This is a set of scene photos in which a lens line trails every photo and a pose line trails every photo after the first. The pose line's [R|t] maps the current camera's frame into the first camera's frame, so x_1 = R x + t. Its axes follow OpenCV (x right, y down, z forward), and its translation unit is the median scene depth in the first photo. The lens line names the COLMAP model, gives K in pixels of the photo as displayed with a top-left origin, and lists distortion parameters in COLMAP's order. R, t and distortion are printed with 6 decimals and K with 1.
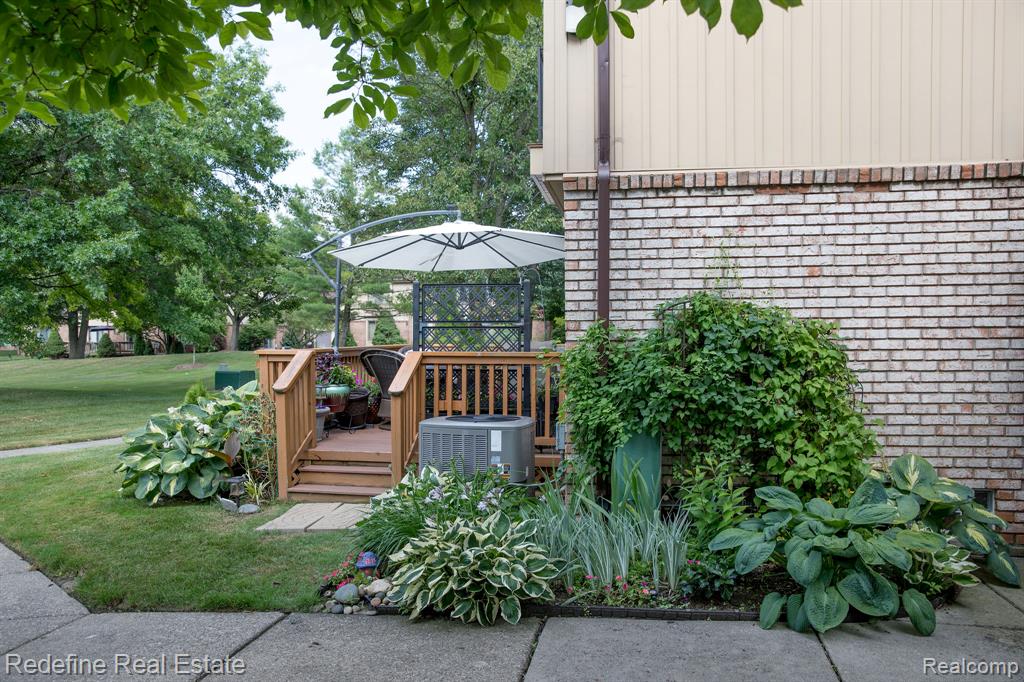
lens RADIAL K [[814.7, 0, 510.7], [0, 814.7, 338.0], [0, 0, 1]] dist [-0.031056, 0.005260]
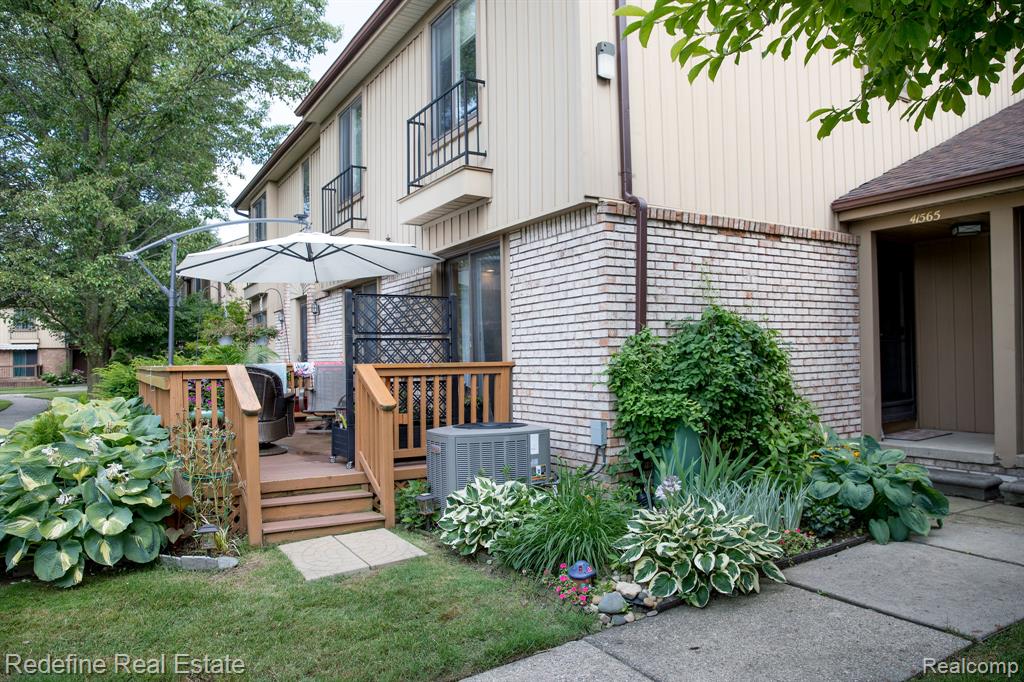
lens RADIAL K [[703.4, 0, 514.3], [0, 703.4, 347.7], [0, 0, 1]] dist [-0.081435, 0.045276]
pose [[0.757058, -0.001824, 0.653345, -0.674645], [0.018288, 0.999663, -0.018400, 0.020817], [-0.653092, 0.025878, 0.756837, 0.362374]]
